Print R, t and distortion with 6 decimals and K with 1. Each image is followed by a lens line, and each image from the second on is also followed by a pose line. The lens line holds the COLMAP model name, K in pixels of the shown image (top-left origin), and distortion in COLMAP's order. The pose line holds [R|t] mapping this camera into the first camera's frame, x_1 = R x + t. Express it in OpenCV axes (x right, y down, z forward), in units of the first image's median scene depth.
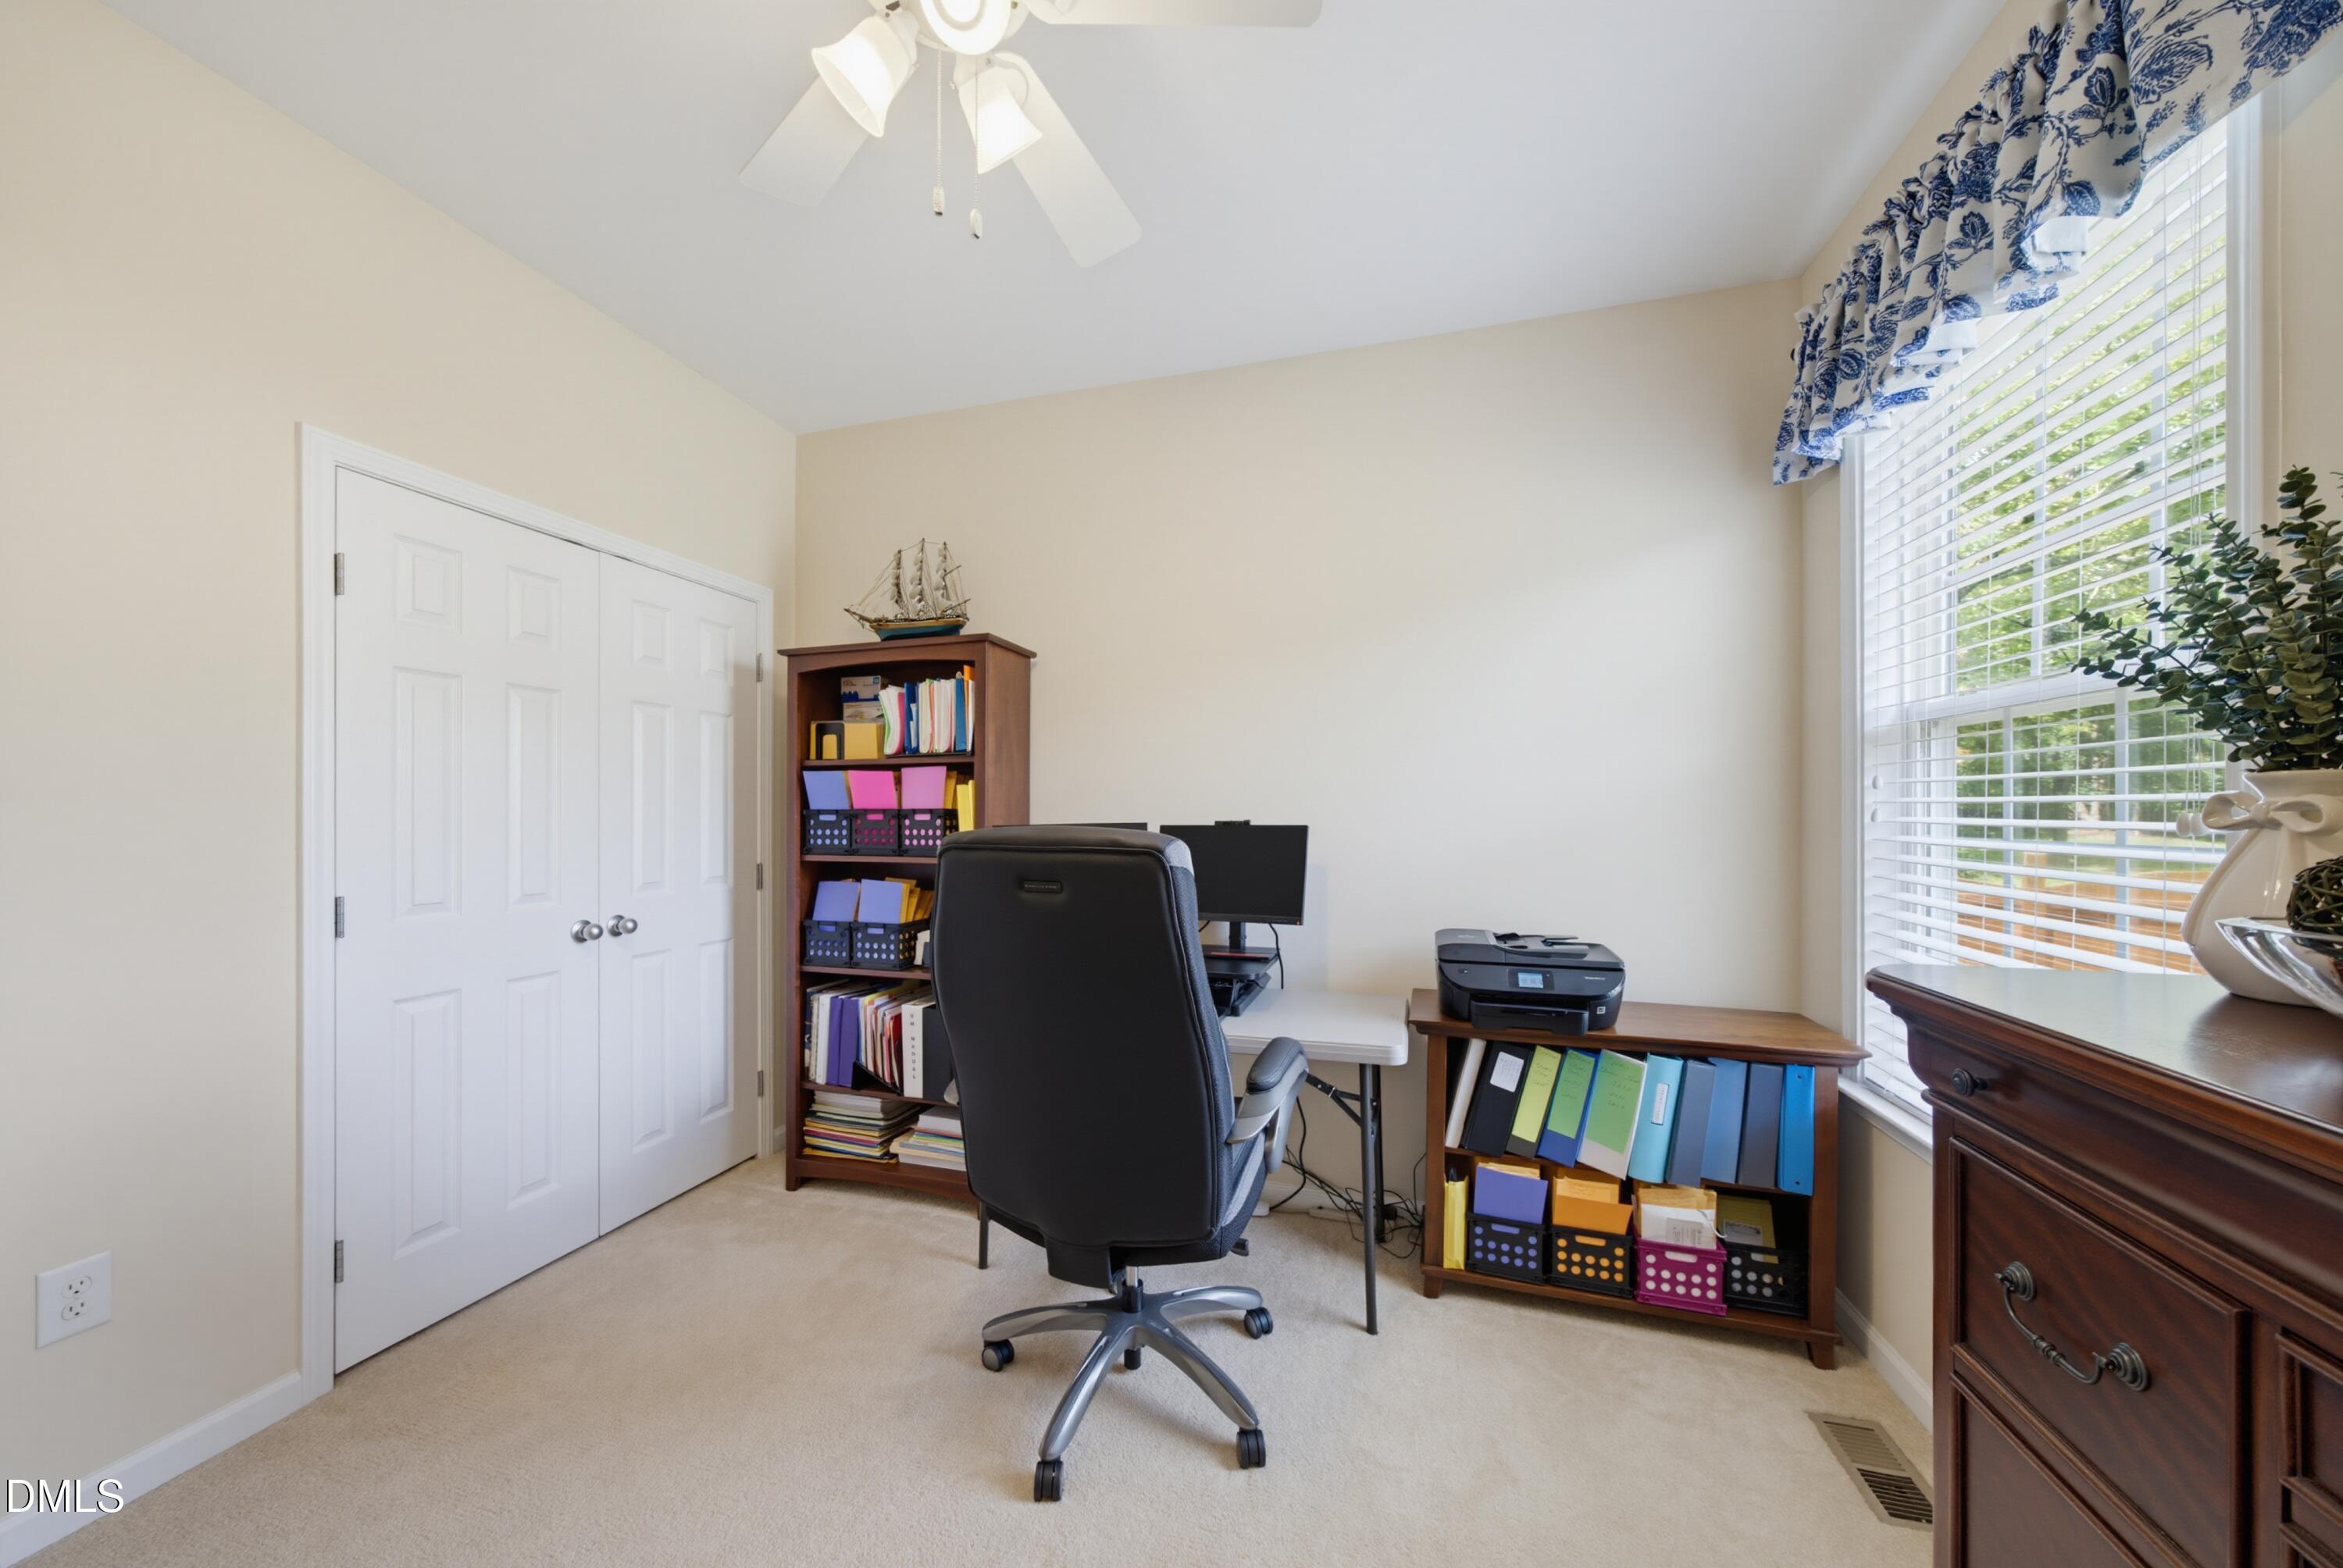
lens RADIAL K [[827.7, 0, 1163.6], [0, 827.7, 796.8], [0, 0, 1]] dist [-0.023658, 0.014571]
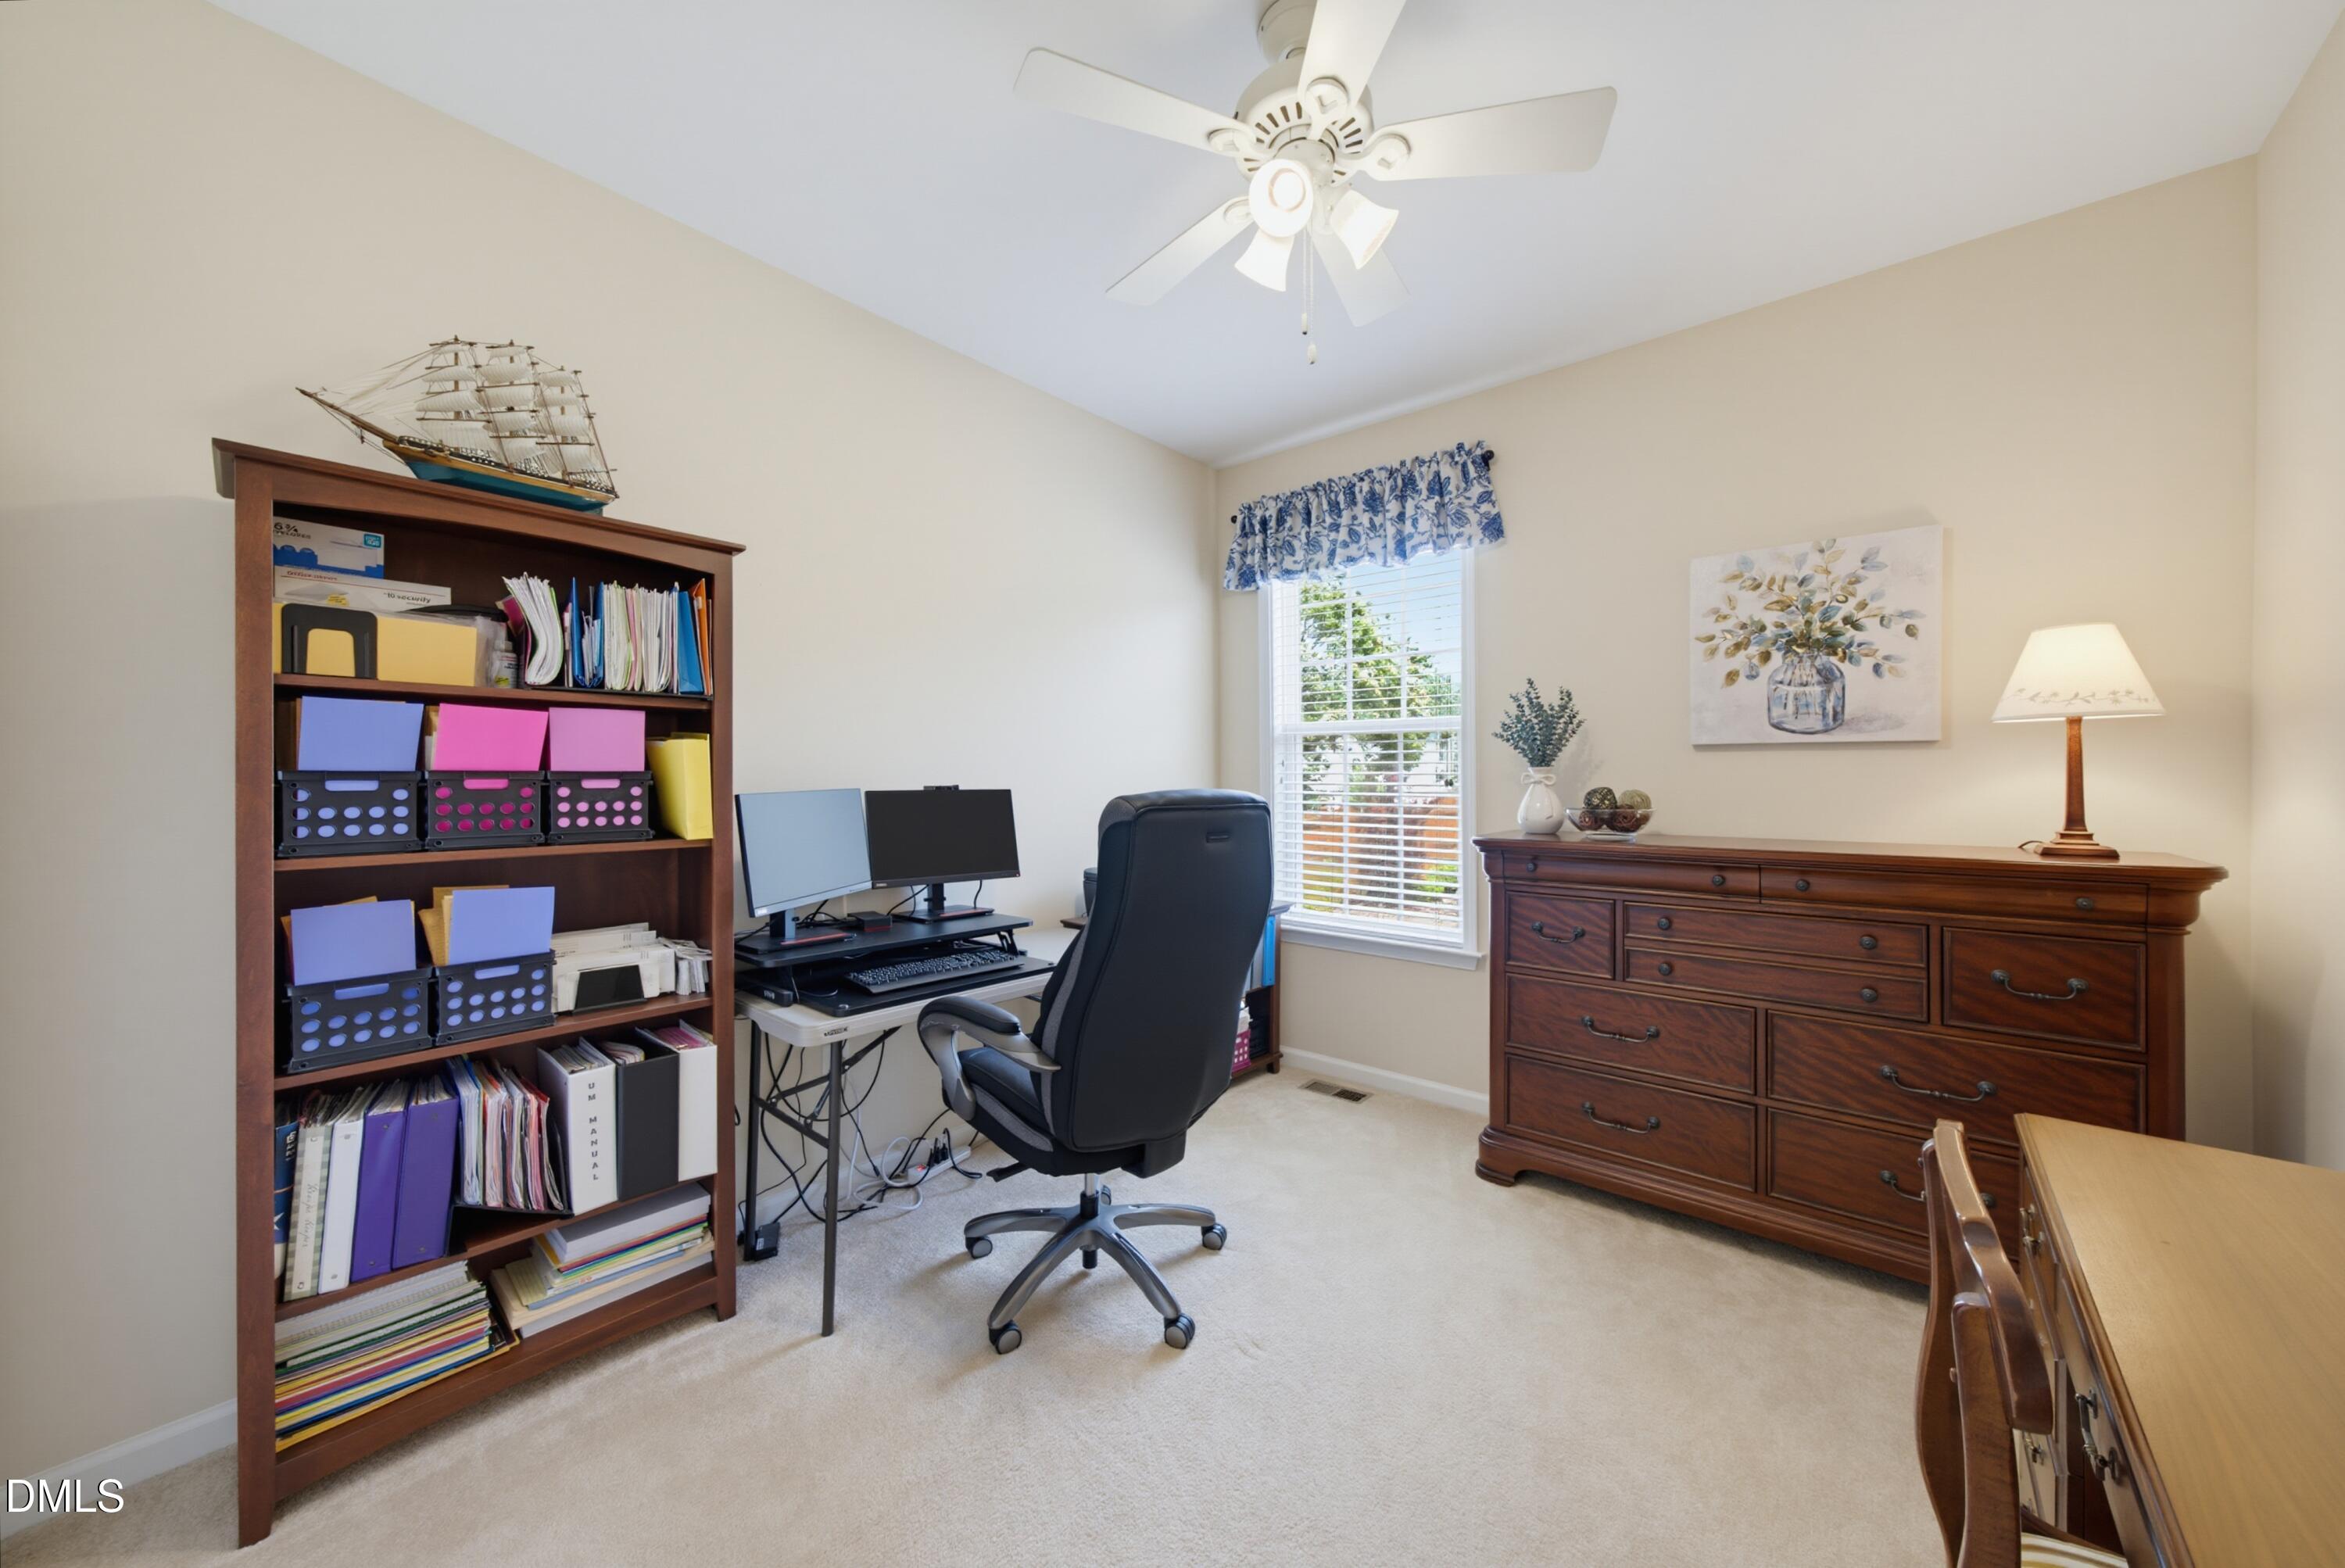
lens RADIAL K [[858.0, 0, 1164.6], [0, 858.0, 776.0], [0, 0, 1]] dist [0.011951, 0.000077]
pose [[0.404637, 0.005925, 0.914458, -0.734523], [-0.010792, 0.999940, -0.001703, 0.014549], [-0.914414, -0.009180, 0.404677, 0.297195]]
